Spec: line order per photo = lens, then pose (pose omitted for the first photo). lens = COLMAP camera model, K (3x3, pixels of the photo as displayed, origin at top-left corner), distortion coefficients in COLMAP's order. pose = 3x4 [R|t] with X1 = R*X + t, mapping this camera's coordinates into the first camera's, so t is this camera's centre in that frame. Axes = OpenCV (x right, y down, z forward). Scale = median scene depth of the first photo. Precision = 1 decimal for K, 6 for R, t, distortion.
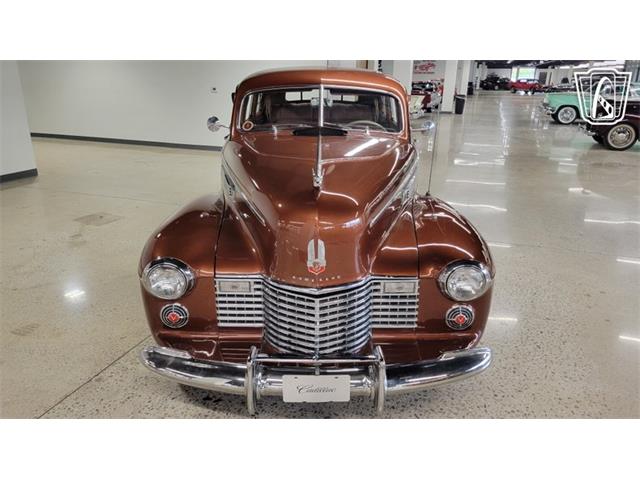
lens RADIAL K [[478.4, 0, 322.8], [0, 478.4, 236.8], [0, 0, 1]] dist [0.031453, -0.006209]
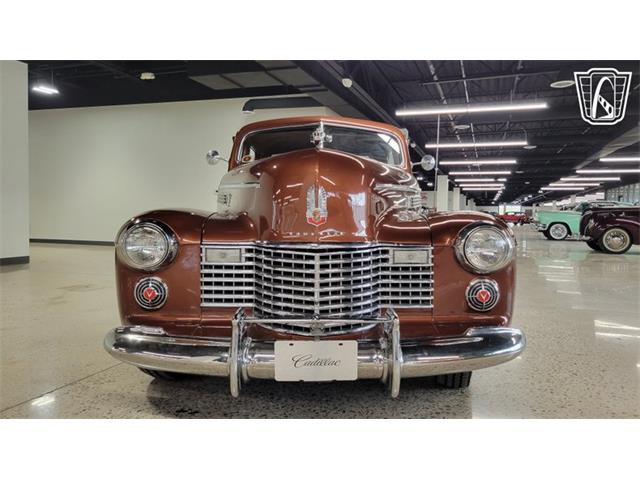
lens RADIAL K [[478.4, 0, 322.8], [0, 478.4, 236.8], [0, 0, 1]] dist [0.031453, -0.006209]
pose [[0.999983, 0.002069, 0.005406, -0.006124], [-0.000419, 0.957377, -0.288839, 0.322350], [-0.005773, 0.288832, 0.957362, 0.147965]]
